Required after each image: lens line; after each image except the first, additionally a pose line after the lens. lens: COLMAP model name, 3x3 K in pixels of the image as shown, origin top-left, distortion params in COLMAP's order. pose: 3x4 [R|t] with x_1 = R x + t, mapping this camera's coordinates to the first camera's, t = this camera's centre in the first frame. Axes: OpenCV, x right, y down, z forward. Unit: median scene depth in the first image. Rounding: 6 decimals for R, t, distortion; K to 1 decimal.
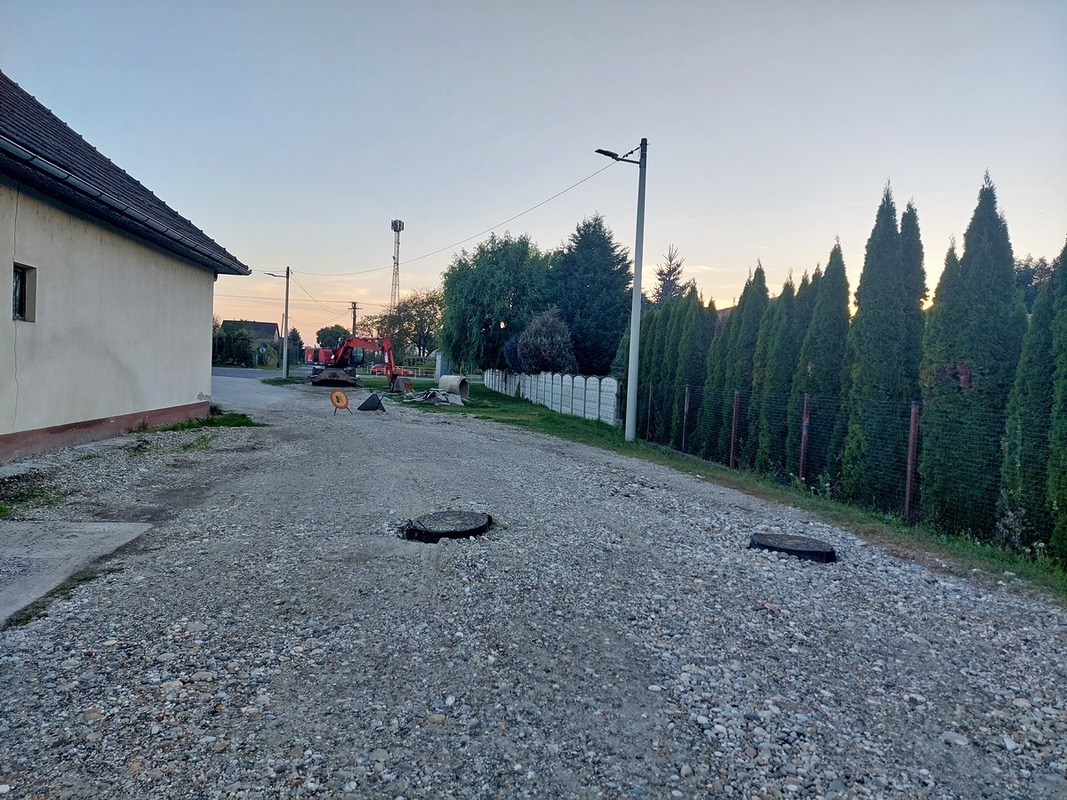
lens RADIAL K [[806.8, 0, 533.5], [0, 806.8, 400.0], [0, 0, 1]] dist [0.048203, -0.010370]
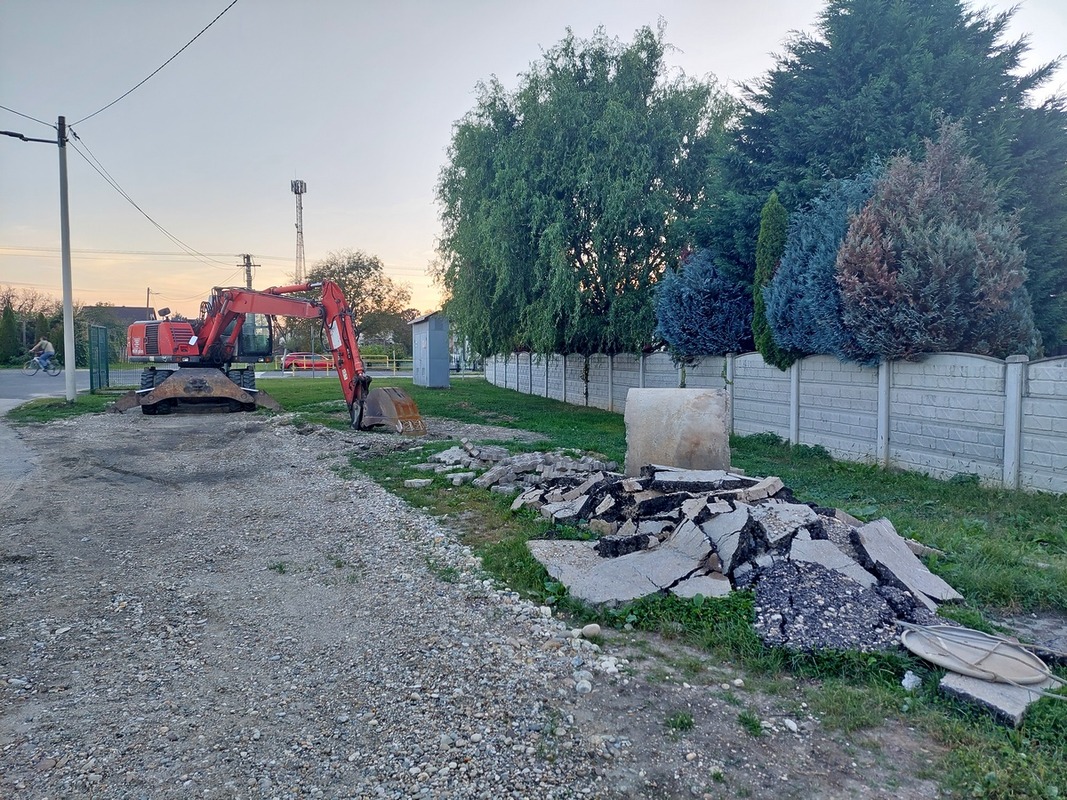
lens RADIAL K [[806.8, 0, 533.5], [0, 806.8, 400.0], [0, 0, 1]] dist [0.048203, -0.010370]
pose [[0.992879, -0.049535, 0.108336, -0.122064], [0.046886, 0.998539, 0.026860, -0.025951], [-0.109508, -0.021589, 0.993751, 0.565737]]
